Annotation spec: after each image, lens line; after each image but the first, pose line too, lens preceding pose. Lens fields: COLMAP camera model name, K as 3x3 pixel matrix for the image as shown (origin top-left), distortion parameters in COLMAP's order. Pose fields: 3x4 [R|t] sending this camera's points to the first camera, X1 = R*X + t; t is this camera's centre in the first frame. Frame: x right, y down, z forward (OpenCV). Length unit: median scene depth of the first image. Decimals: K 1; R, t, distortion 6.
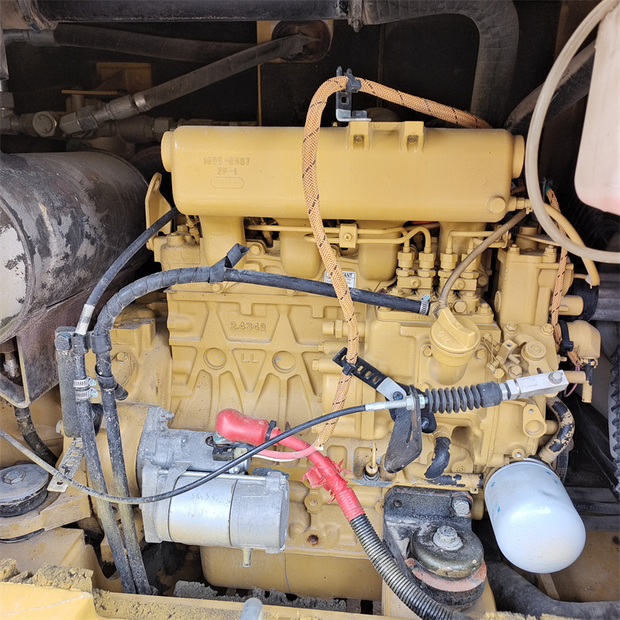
lens RADIAL K [[558.1, 0, 327.8], [0, 558.1, 311.2], [0, 0, 1]] dist [0.035556, 0.003631]
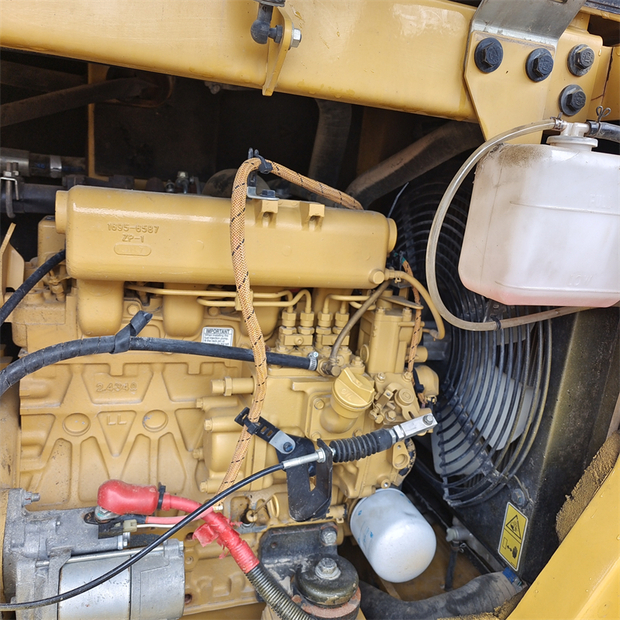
lens RADIAL K [[558.1, 0, 317.6], [0, 558.1, 312.6], [0, 0, 1]] dist [0.035556, 0.003631]
pose [[0.906184, -0.018500, 0.422478, -0.274151], [0.027930, 0.999480, -0.016140, -0.087014], [-0.421960, 0.026425, 0.906229, -0.009652]]
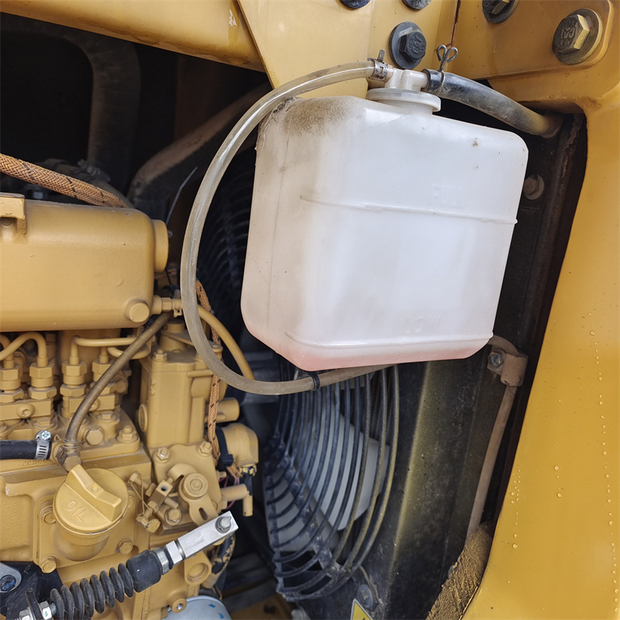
lens RADIAL K [[558.1, 0, 306.7], [0, 558.1, 314.0], [0, 0, 1]] dist [0.035556, 0.003631]
pose [[0.815480, -0.053047, 0.576349, 0.042542], [0.061963, 0.998070, 0.004191, -0.153780], [-0.575459, 0.032295, 0.817193, 0.215250]]
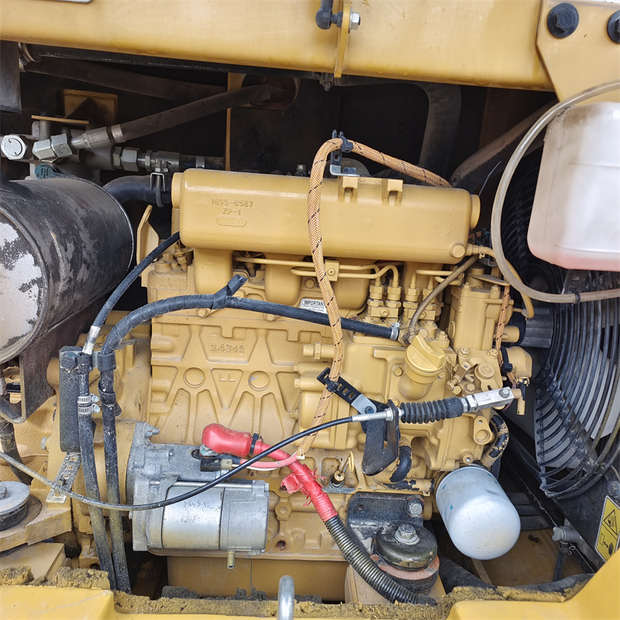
lens RADIAL K [[558.1, 0, 326.3], [0, 558.1, 314.0], [0, 0, 1]] dist [0.035556, 0.003631]
pose [[0.986529, 0.022673, 0.162010, -0.152883], [-0.016675, 0.999128, -0.038283, -0.001158], [-0.162737, 0.035066, 0.986046, -0.127503]]
